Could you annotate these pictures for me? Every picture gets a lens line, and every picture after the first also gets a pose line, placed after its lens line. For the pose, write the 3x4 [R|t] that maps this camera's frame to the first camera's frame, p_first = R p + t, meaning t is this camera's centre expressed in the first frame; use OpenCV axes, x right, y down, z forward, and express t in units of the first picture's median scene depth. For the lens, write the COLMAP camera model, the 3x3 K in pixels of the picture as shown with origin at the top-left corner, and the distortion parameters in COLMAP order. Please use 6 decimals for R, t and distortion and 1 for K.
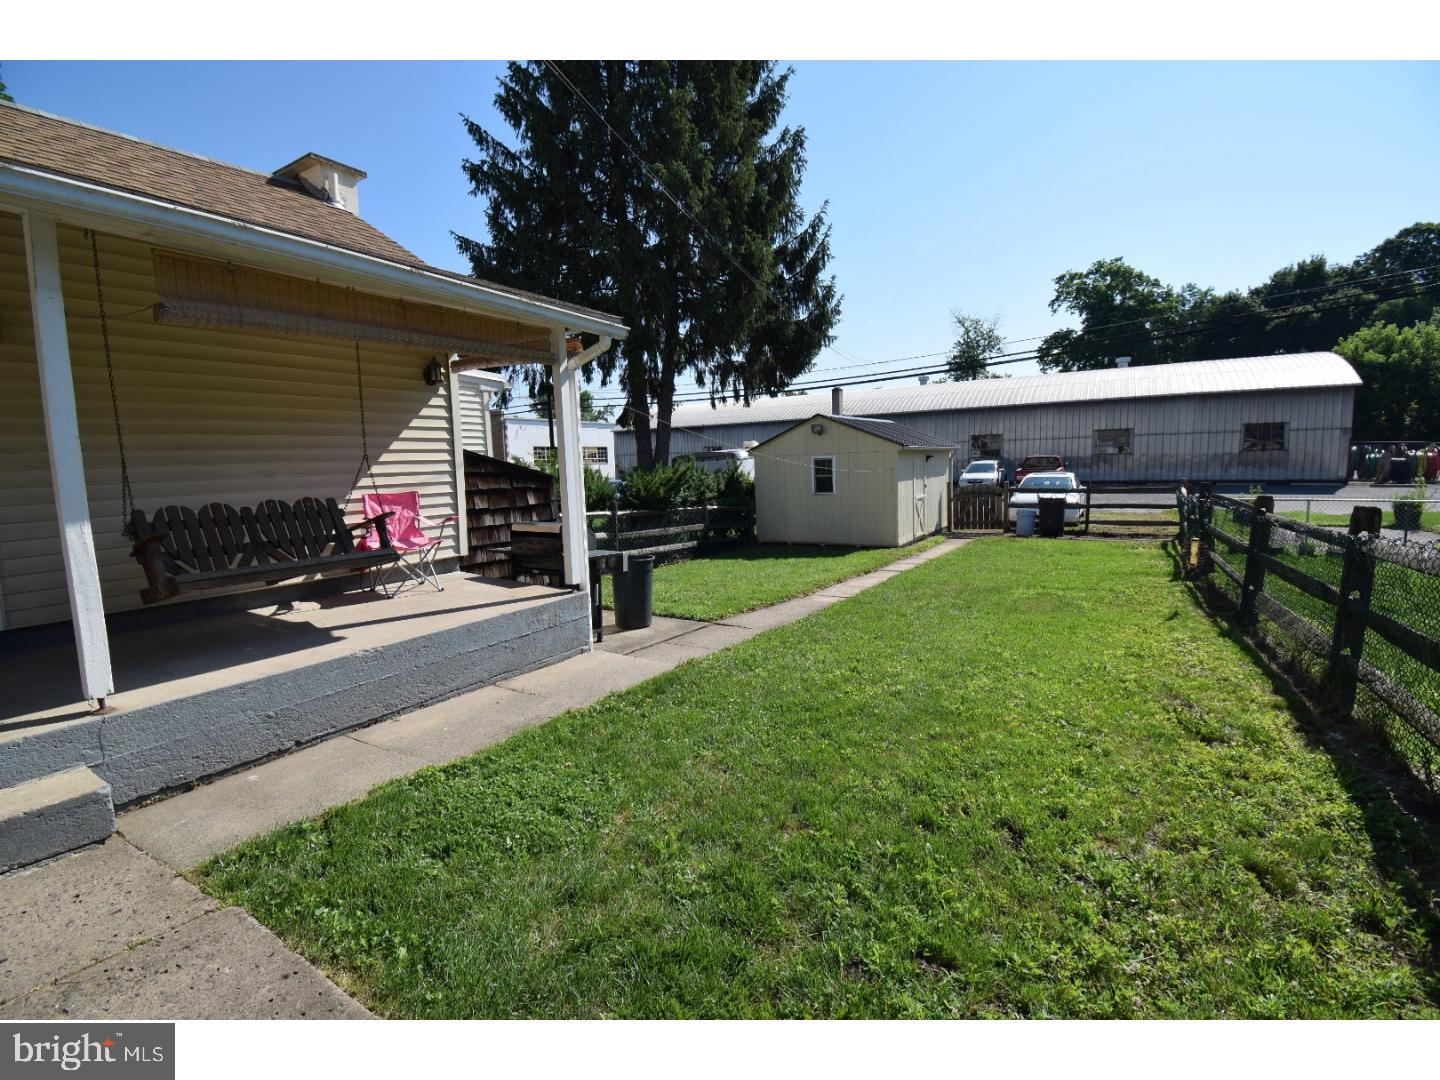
lens RADIAL K [[636.7, 0, 718.9], [0, 636.7, 541.4], [0, 0, 1]] dist [0.004639, -0.017770]
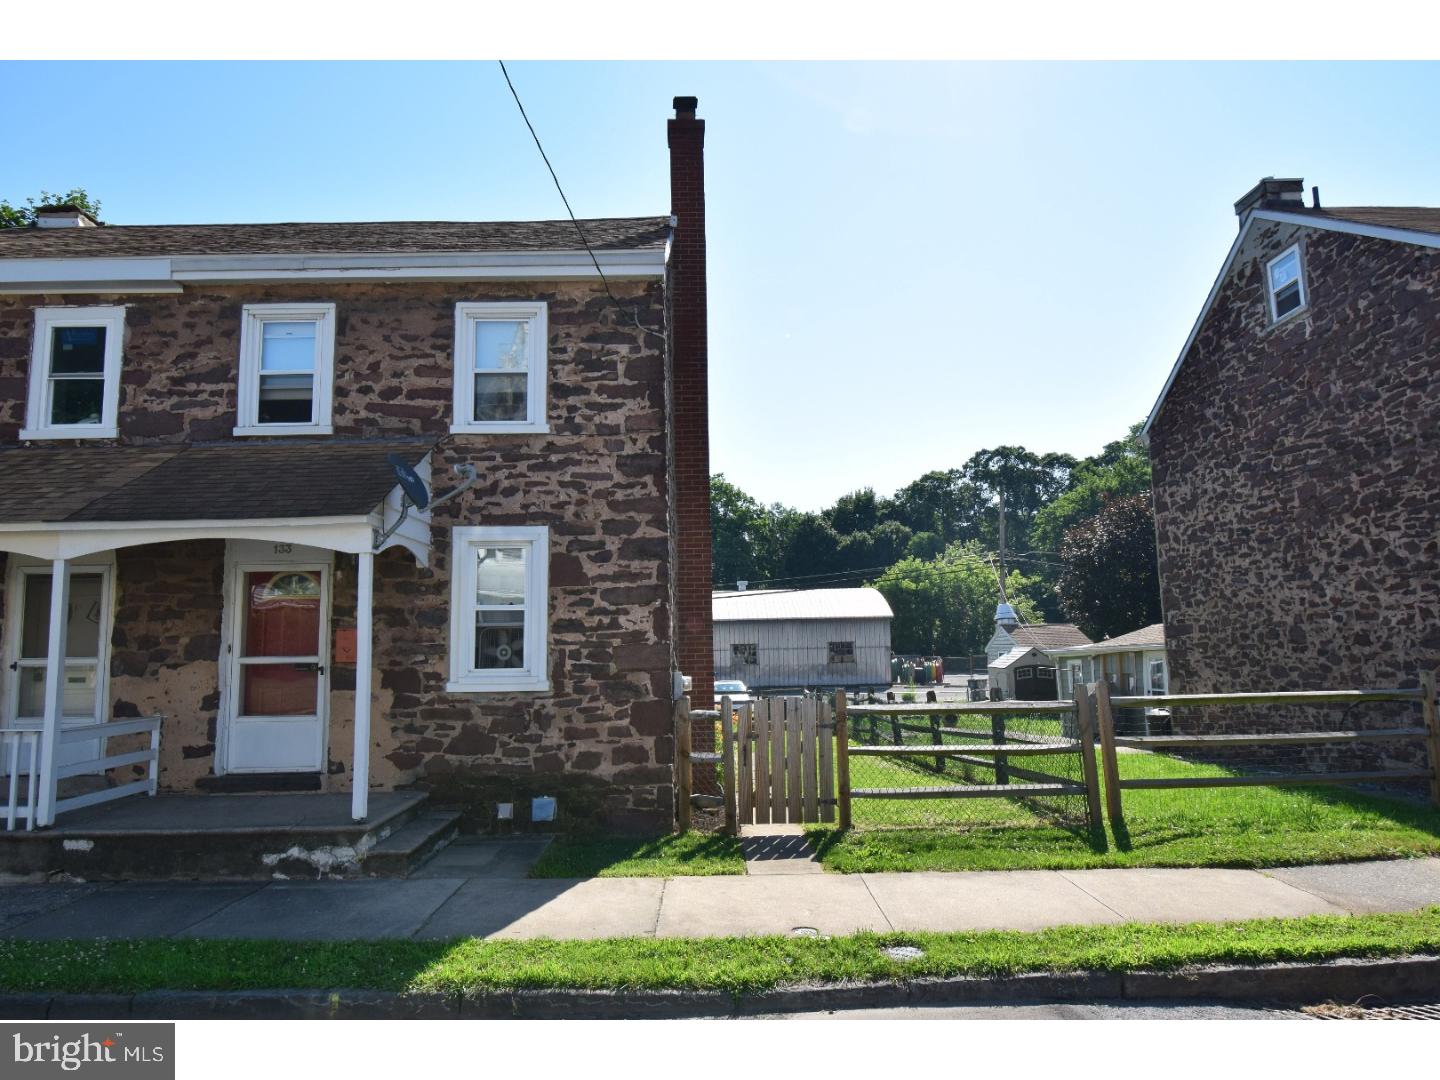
lens RADIAL K [[914.8, 0, 715.9], [0, 914.8, 538.4], [0, 0, 1]] dist [-0.000775, -0.009347]
pose [[0.845242, 0.076038, 0.528947, -0.355318], [0.062668, 0.968891, -0.239422, 0.042336], [-0.530697, 0.235518, 0.814182, -0.431579]]
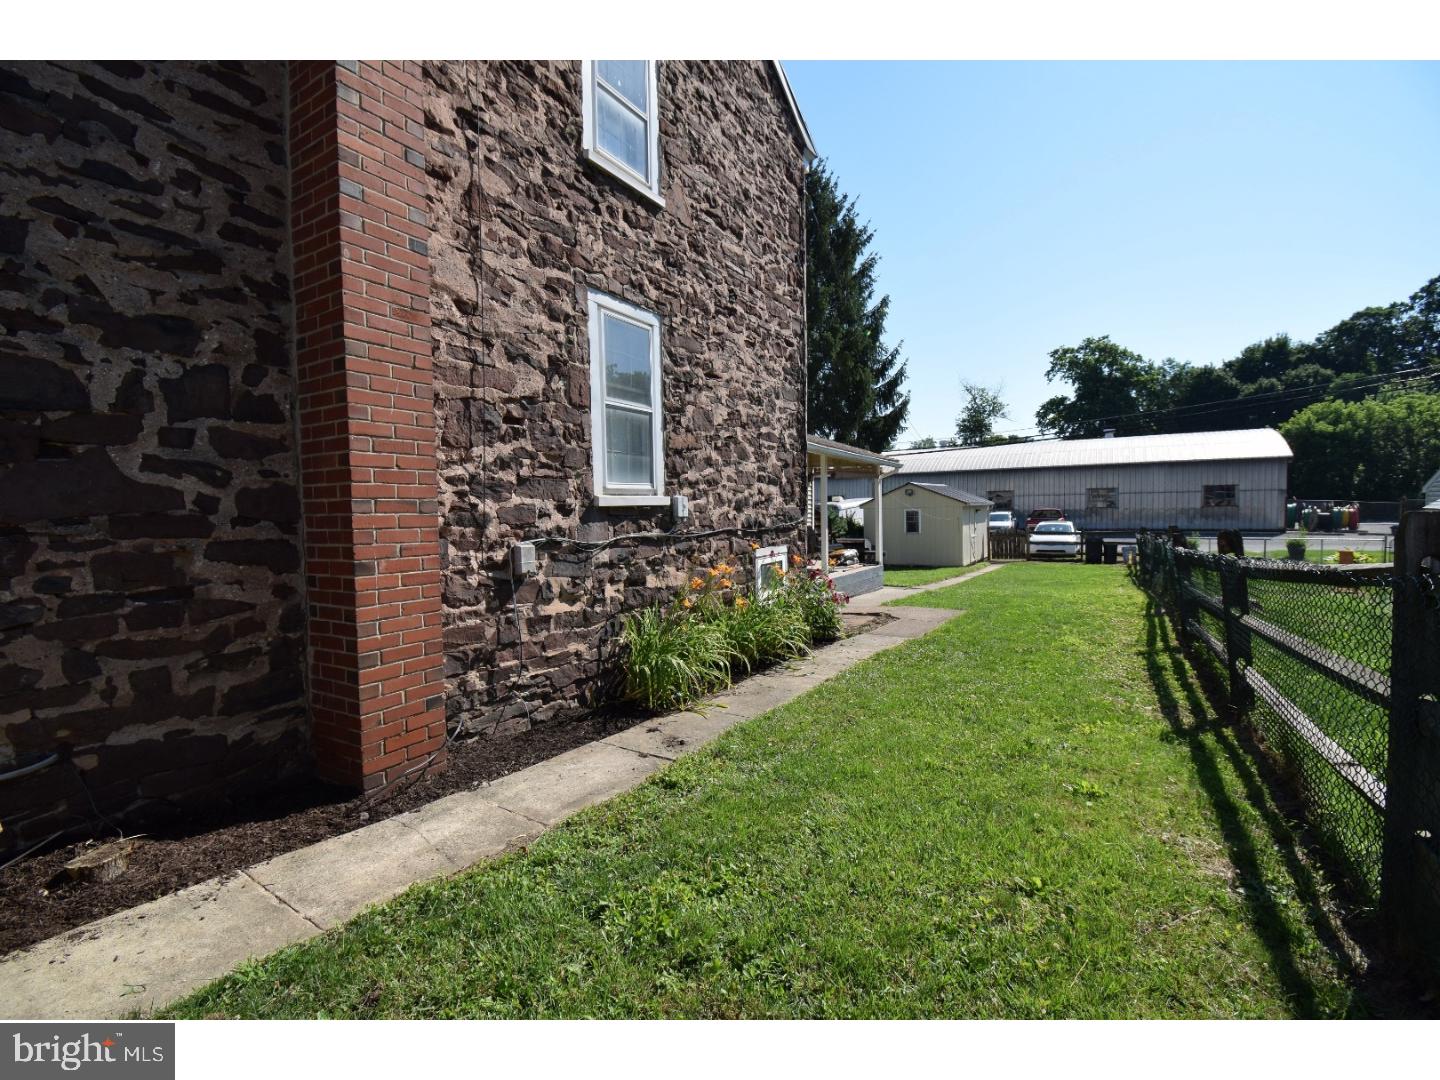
lens RADIAL K [[636.7, 0, 716.1], [0, 636.7, 538.7], [0, 0, 1]] dist [0.004639, -0.017770]
pose [[0.999931, 0.011510, -0.002485, -0.135914], [-0.011667, 0.997009, -0.076394, 0.027765], [0.001599, 0.076418, 0.997075, -0.242278]]
